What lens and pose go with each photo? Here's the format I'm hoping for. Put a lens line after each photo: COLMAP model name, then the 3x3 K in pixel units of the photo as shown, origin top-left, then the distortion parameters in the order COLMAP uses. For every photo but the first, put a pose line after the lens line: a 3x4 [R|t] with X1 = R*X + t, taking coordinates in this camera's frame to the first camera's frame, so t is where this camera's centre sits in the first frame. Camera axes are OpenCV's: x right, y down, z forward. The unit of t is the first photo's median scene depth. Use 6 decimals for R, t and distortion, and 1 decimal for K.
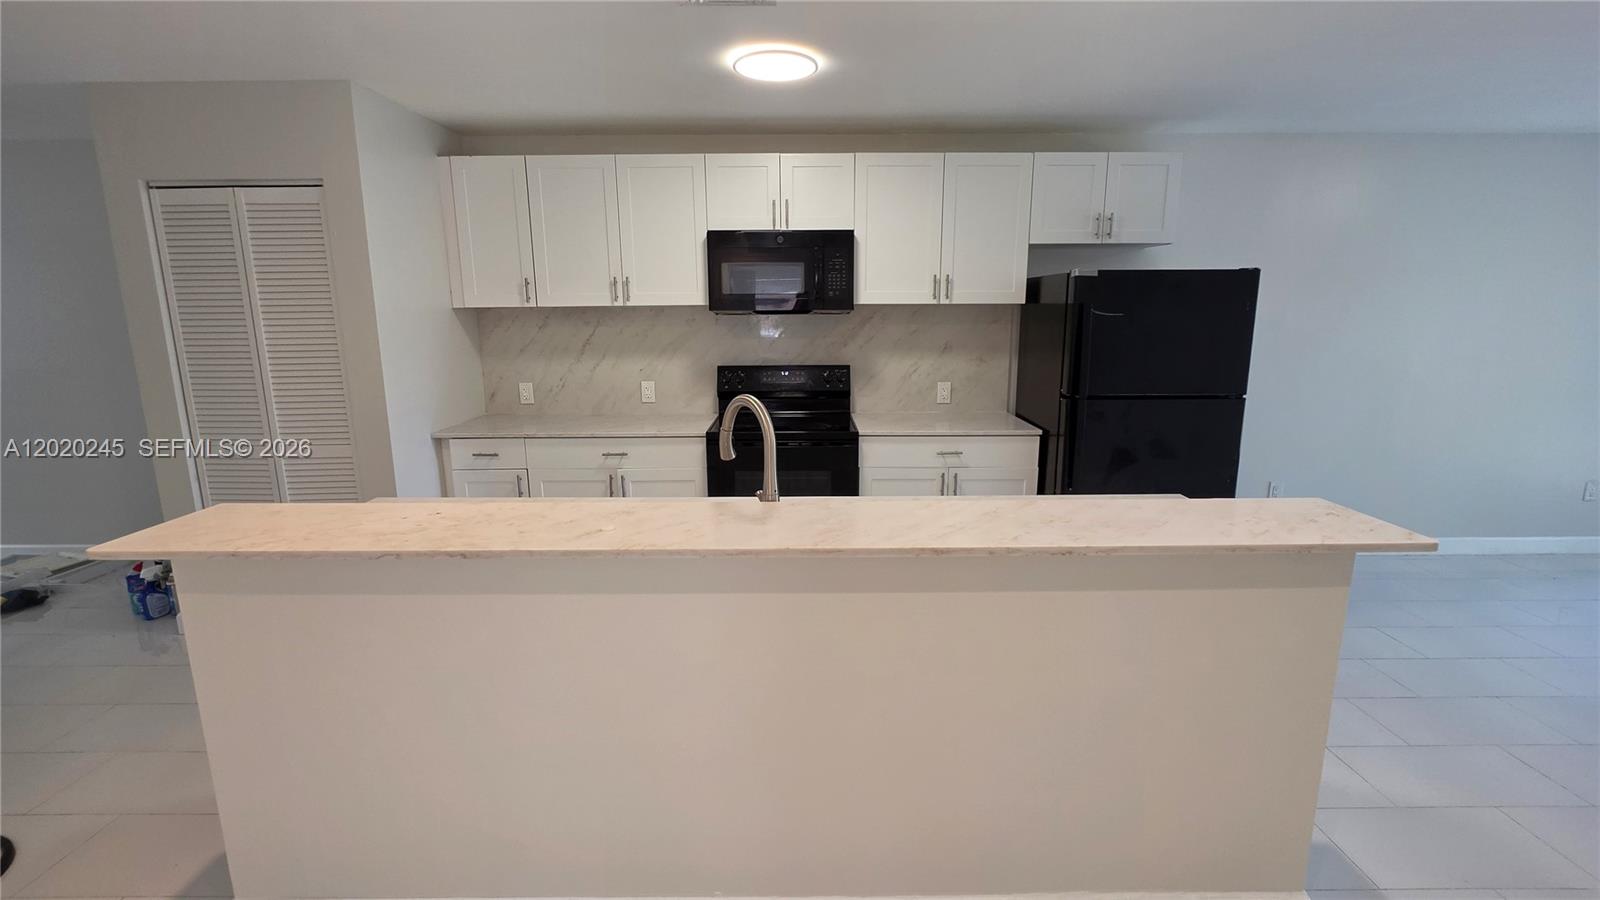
lens RADIAL K [[695.9, 0, 807.1], [0, 695.9, 445.9], [0, 0, 1]] dist [-0.003117, 0.000247]
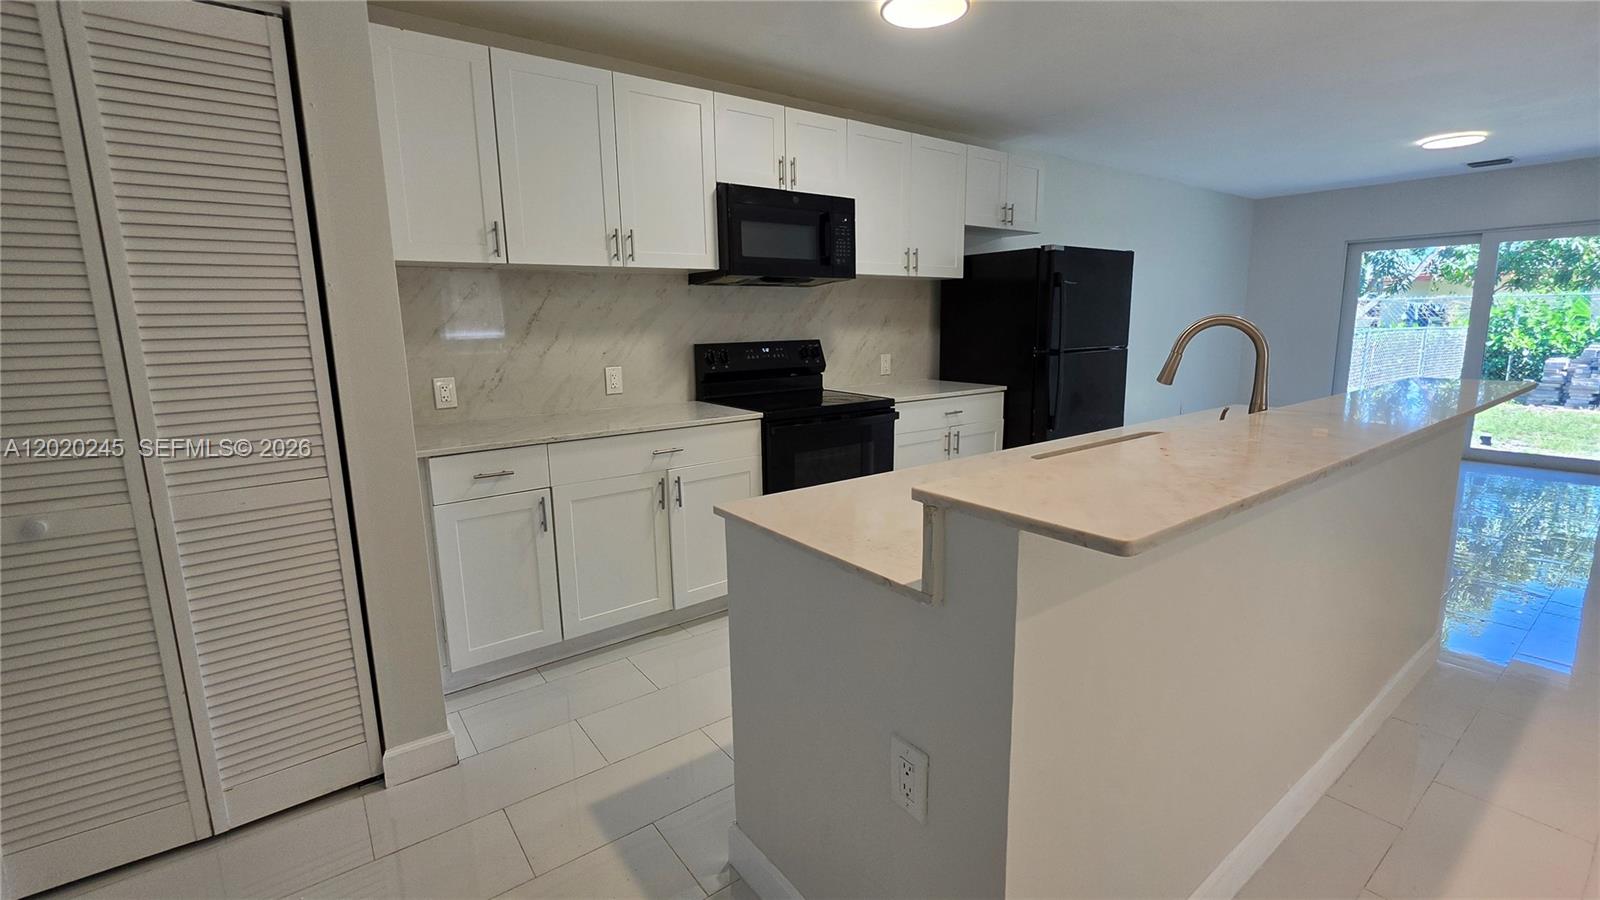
lens RADIAL K [[695.9, 0, 808.4], [0, 695.9, 446.2], [0, 0, 1]] dist [-0.003117, 0.000247]
pose [[0.794546, -0.115742, 0.596070, -0.590837], [0.129084, 0.991423, 0.020445, 0.010442], [-0.593324, 0.060699, 0.802672, 0.258559]]
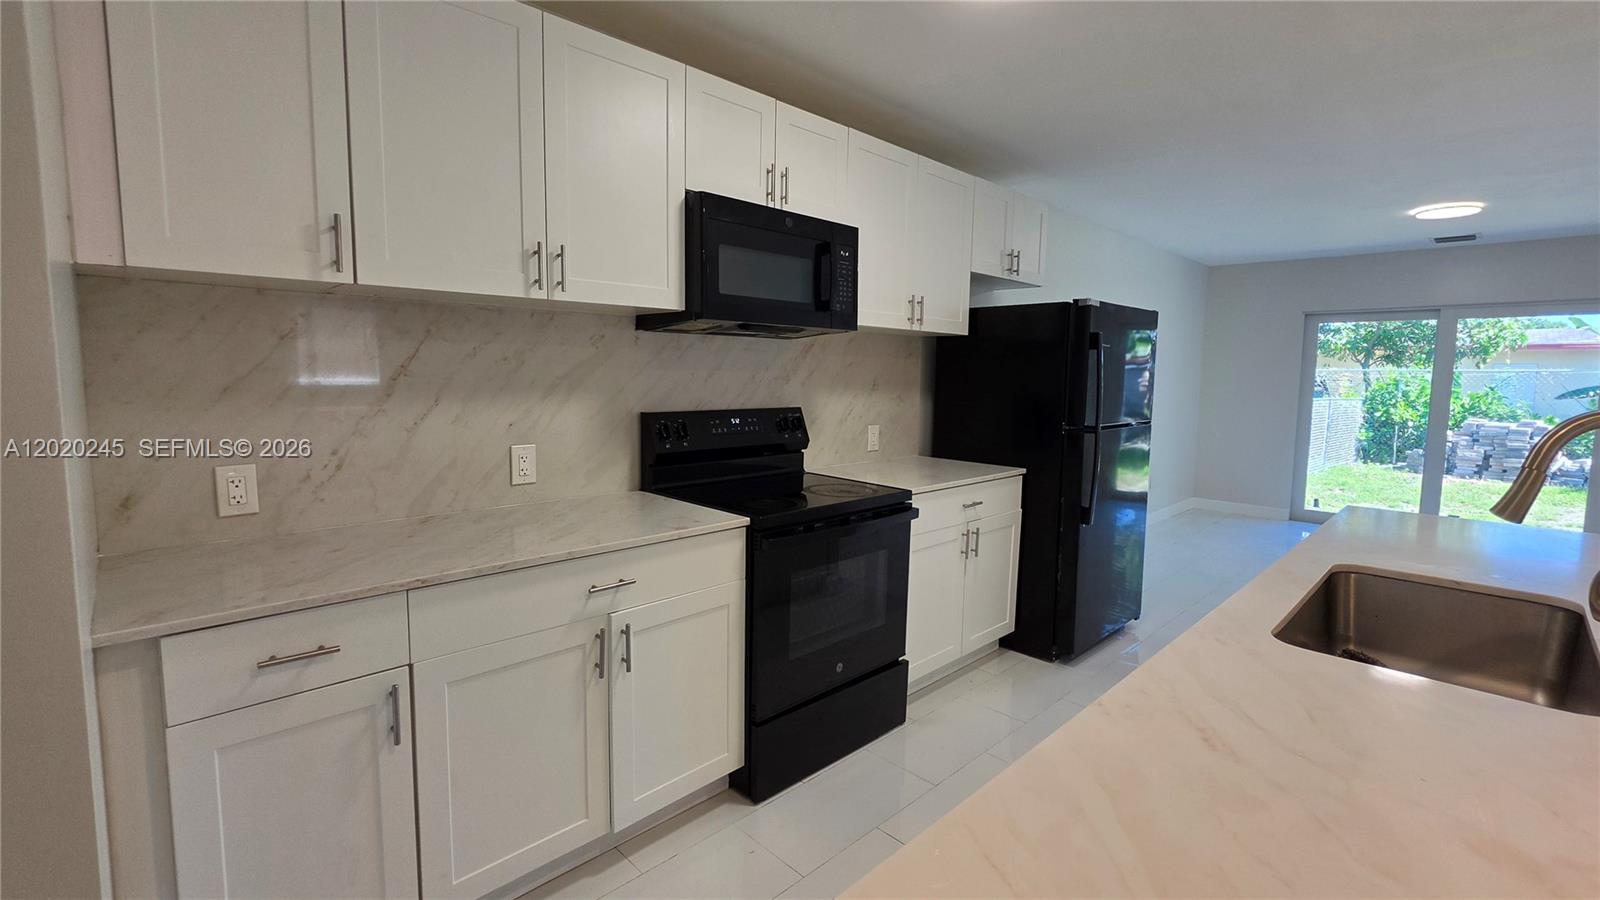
lens RADIAL K [[695.9, 0, 799.7], [0, 695.9, 442.0], [0, 0, 1]] dist [-0.003117, 0.000247]
pose [[0.711181, -0.055349, 0.700826, -0.501350], [0.119461, 0.991912, -0.042888, -0.050839], [-0.692784, 0.114223, 0.712042, 0.512506]]
